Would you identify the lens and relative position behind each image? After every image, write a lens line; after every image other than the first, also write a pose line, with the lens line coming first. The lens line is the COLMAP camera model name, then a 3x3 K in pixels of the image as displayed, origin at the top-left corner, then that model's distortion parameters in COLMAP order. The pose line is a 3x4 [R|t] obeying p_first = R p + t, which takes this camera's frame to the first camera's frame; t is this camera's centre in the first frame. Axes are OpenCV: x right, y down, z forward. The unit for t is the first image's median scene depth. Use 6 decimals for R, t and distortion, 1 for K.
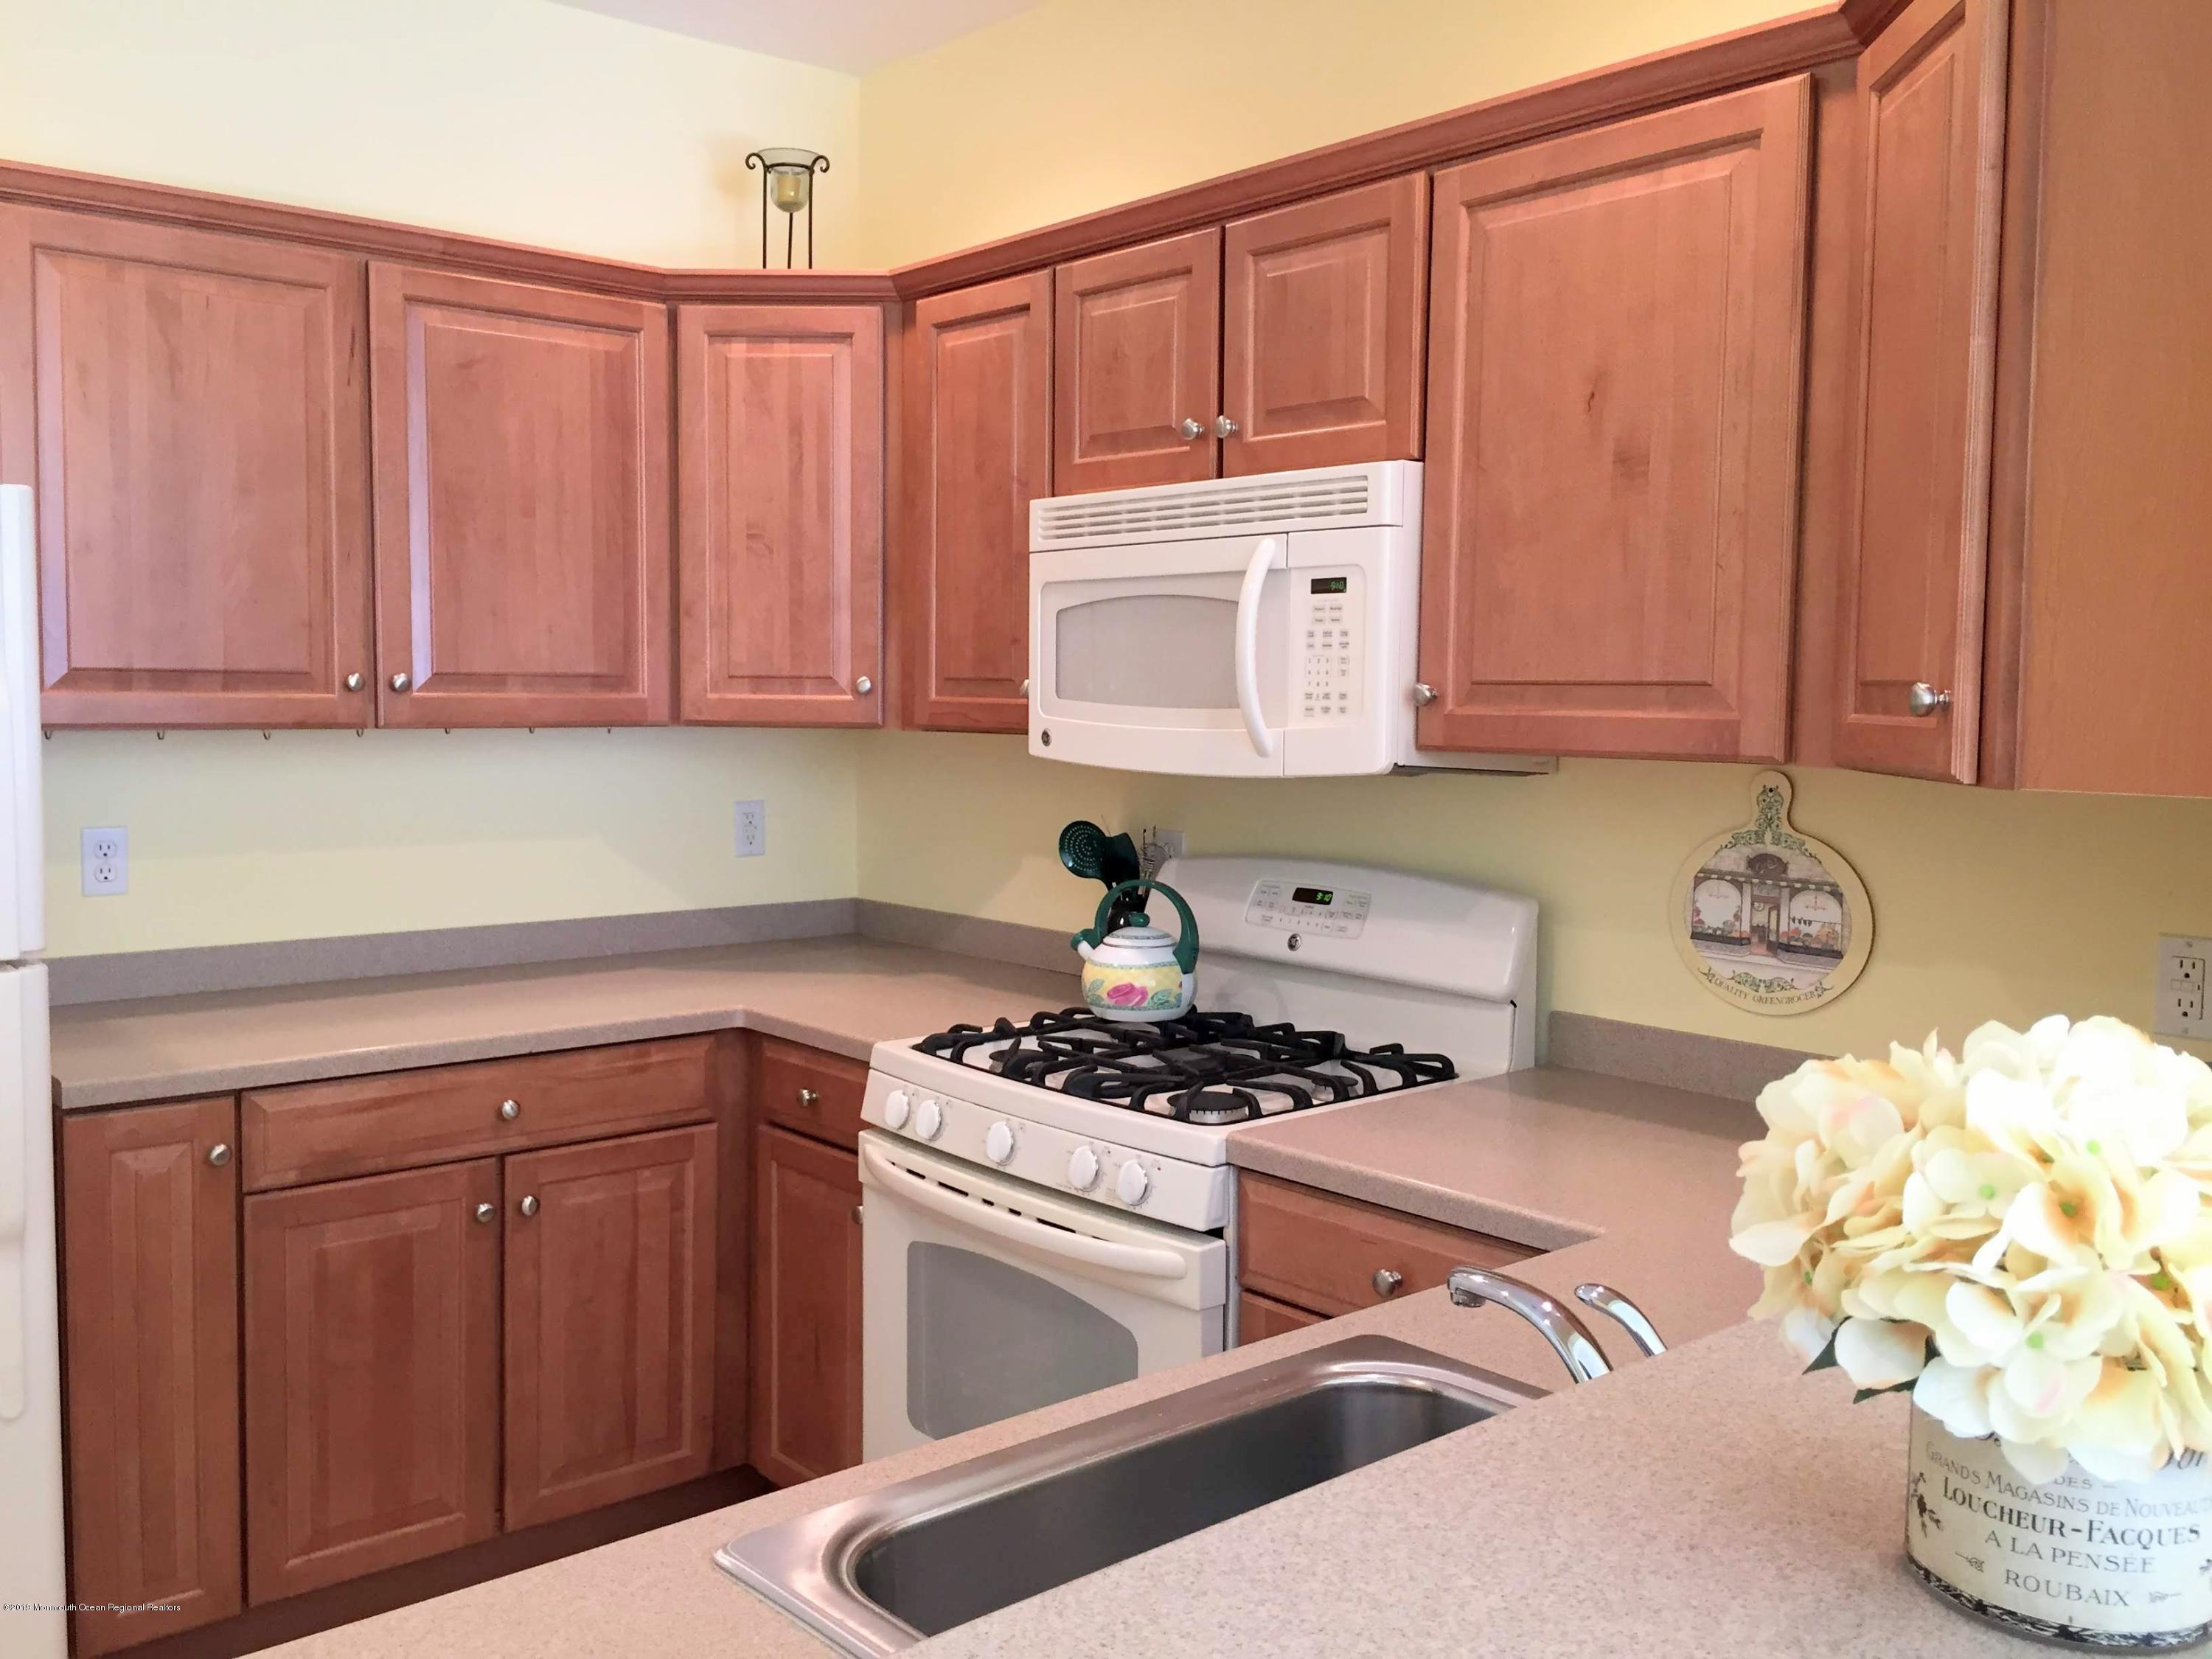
lens RADIAL K [[1904.2, 0, 1121.6], [0, 1904.2, 824.3], [0, 0, 1]] dist [0.057383, -0.035020]
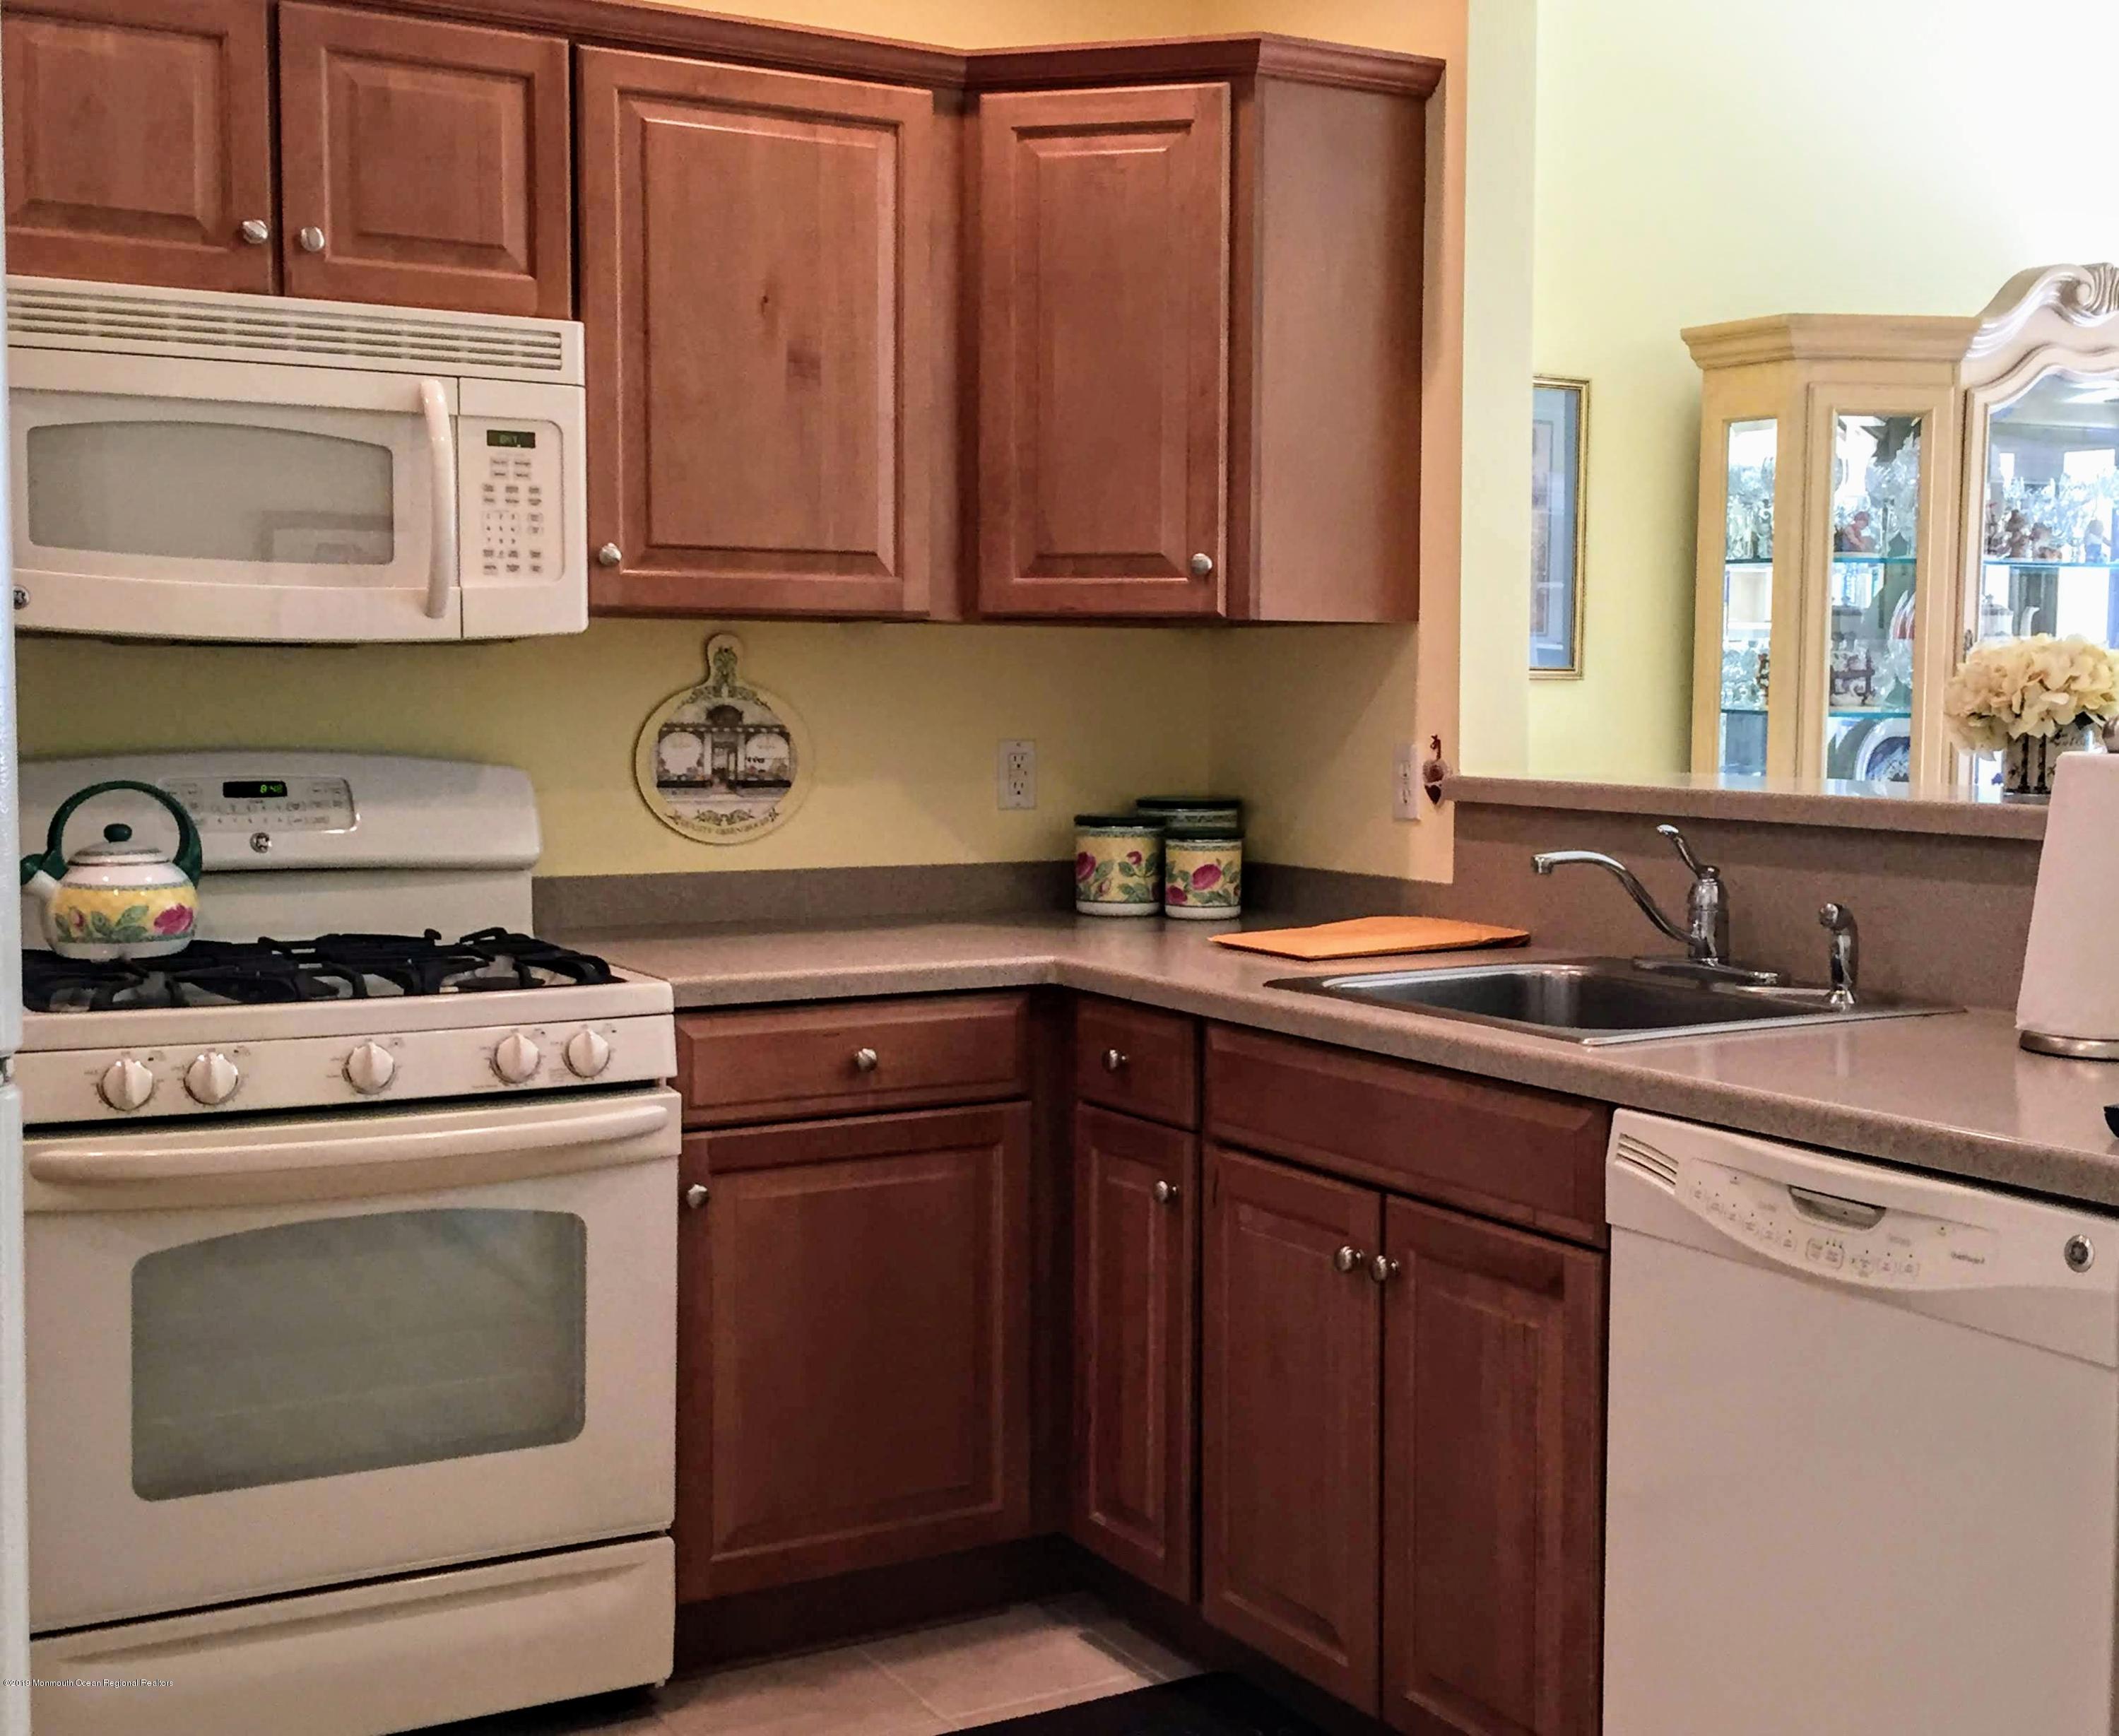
lens RADIAL K [[2607.1, 0, 1065.6], [0, 2607.1, 874.8], [0, 0, 1]] dist [0.072046, 0.000000]
pose [[0.201101, -0.077698, 0.976484, -1.157925], [0.069466, 0.995471, 0.064902, 0.028598], [-0.977104, 0.054781, 0.205587, 0.464944]]
